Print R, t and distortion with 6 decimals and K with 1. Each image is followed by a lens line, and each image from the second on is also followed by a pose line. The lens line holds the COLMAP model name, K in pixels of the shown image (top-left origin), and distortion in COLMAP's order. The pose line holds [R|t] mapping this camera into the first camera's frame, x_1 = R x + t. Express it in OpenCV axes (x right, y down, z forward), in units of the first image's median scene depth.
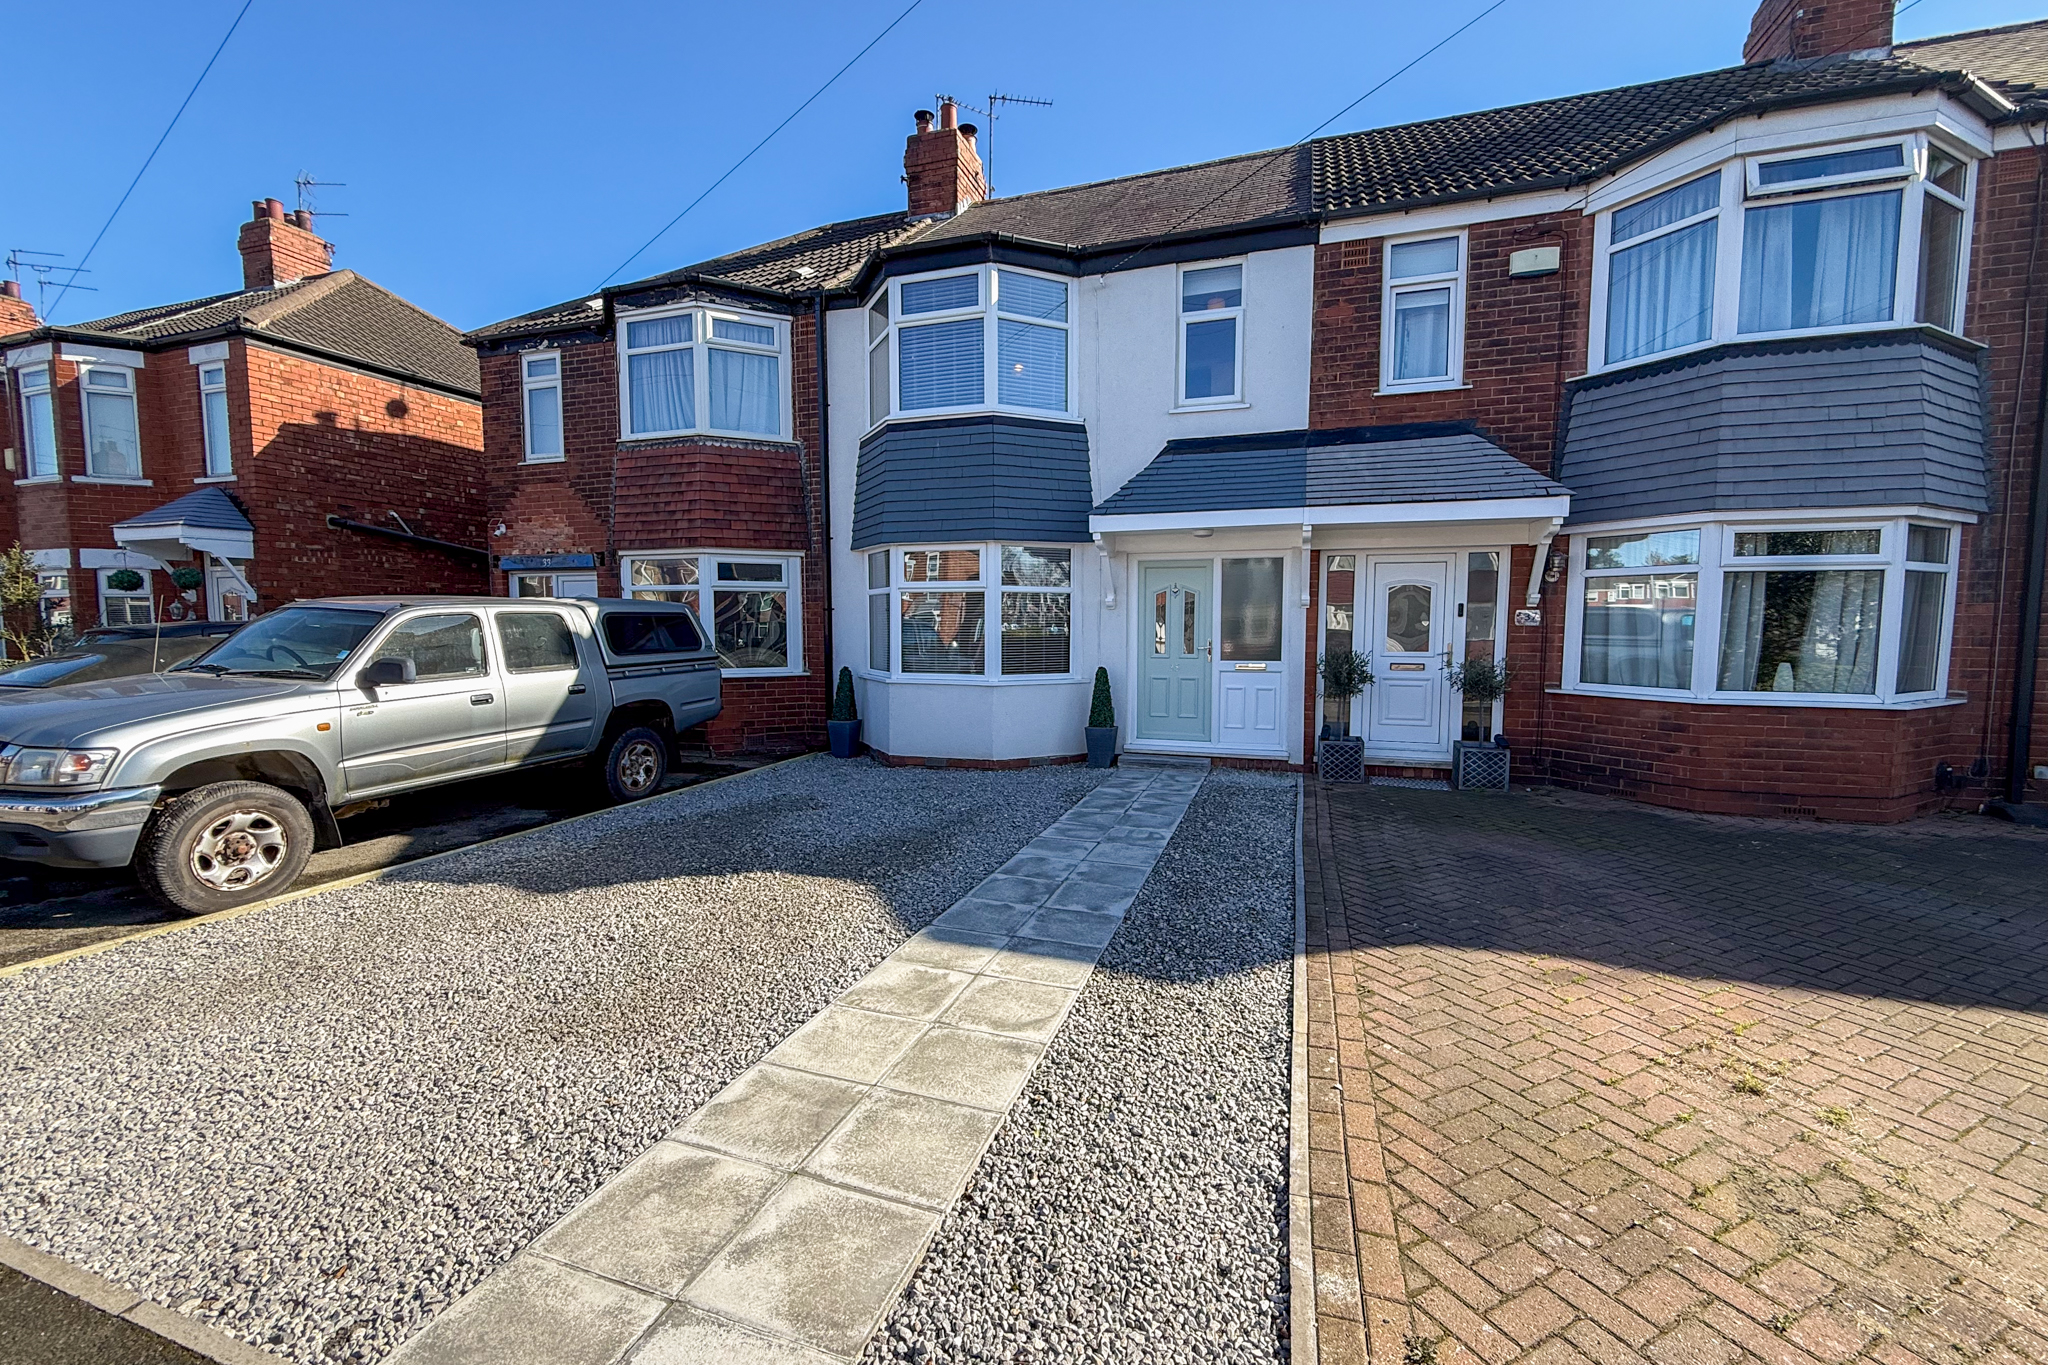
lens RADIAL K [[818.1, 0, 1012.5], [0, 818.1, 690.2], [0, 0, 1]] dist [0.000250, -0.000011]
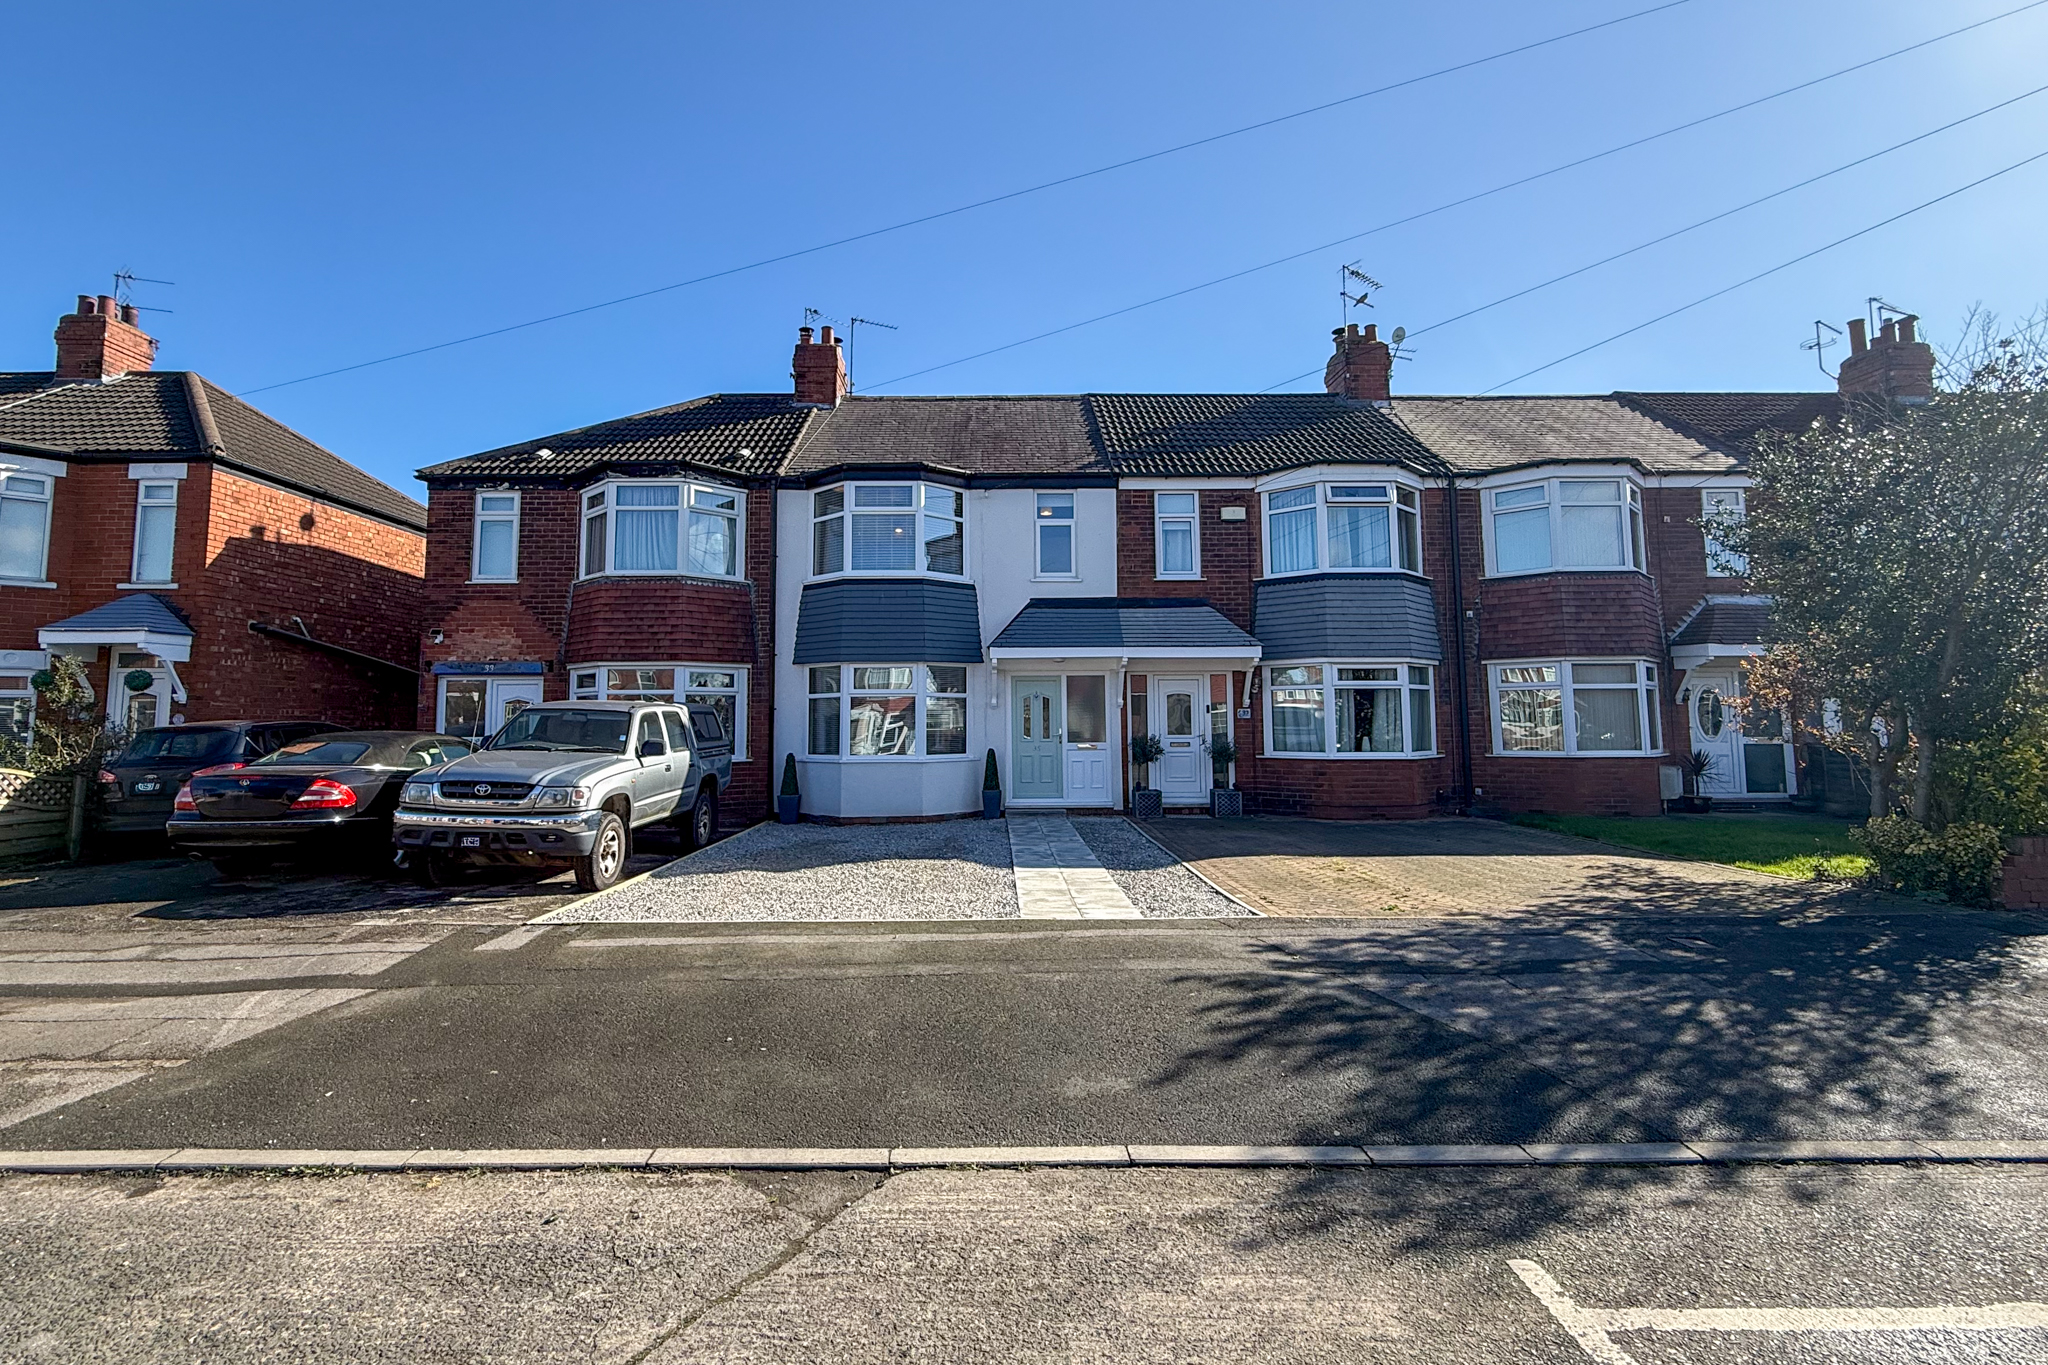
lens RADIAL K [[818.1, 0, 1029.4], [0, 818.1, 662.6], [0, 0, 1]] dist [0.000250, -0.000011]
pose [[0.945940, 0.017144, 0.323888, -0.310937], [0.032952, 0.988355, -0.148557, 0.040058], [-0.322663, 0.151199, 0.934359, -0.414844]]
